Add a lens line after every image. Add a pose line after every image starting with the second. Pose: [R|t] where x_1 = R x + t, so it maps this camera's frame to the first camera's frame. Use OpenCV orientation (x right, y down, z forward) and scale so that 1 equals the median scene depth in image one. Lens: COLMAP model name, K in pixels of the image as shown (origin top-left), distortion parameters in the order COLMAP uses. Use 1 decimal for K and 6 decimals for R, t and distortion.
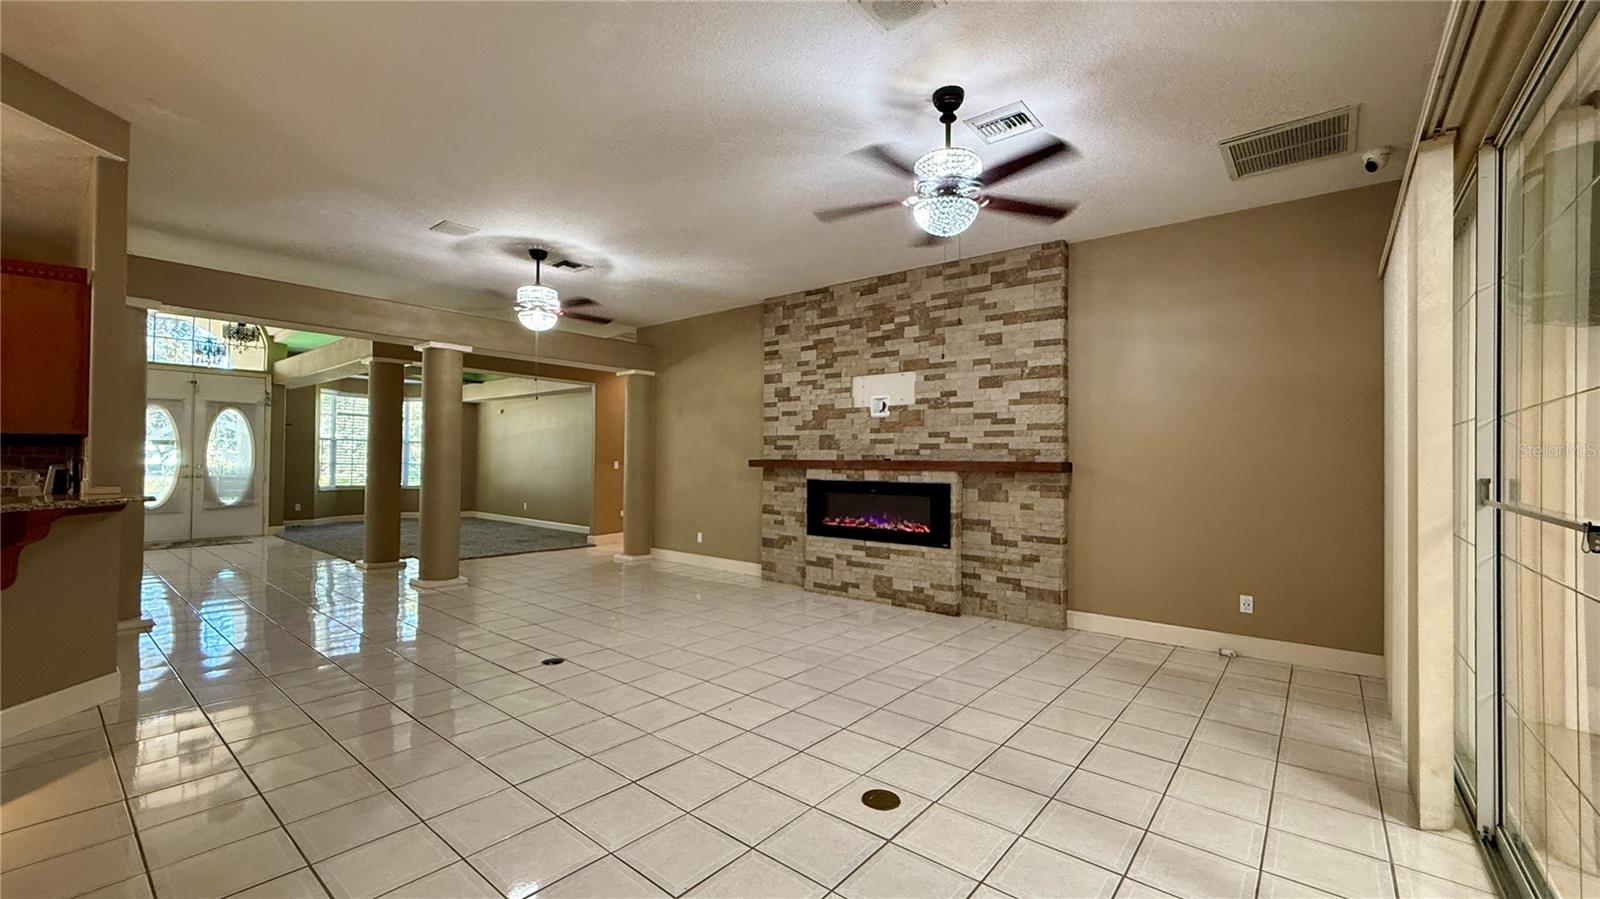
lens RADIAL K [[636.2, 0, 799.5], [0, 636.2, 452.7], [0, 0, 1]] dist [-0.002334, -0.000194]
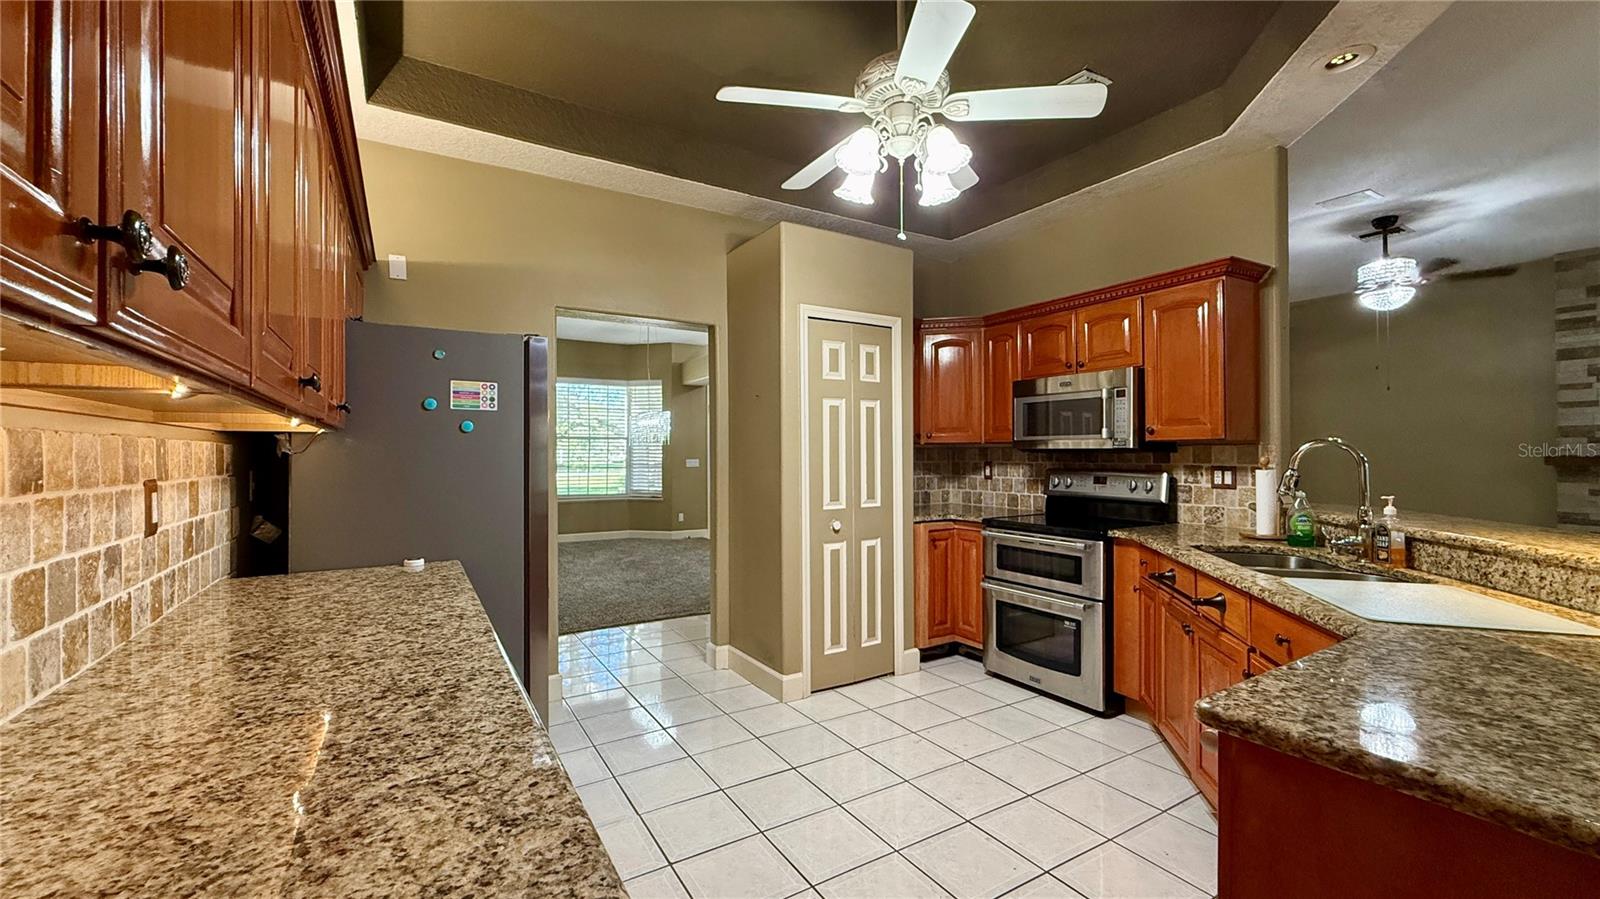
lens RADIAL K [[642.3, 0, 800.0], [0, 642.3, 449.5], [0, 0, 1]] dist [0.000684, -0.000149]
pose [[0.944132, -0.015275, -0.329214, -0.699273], [0.014990, 0.999882, -0.003403, -0.008779], [0.329228, -0.001722, 0.944249, -0.071263]]
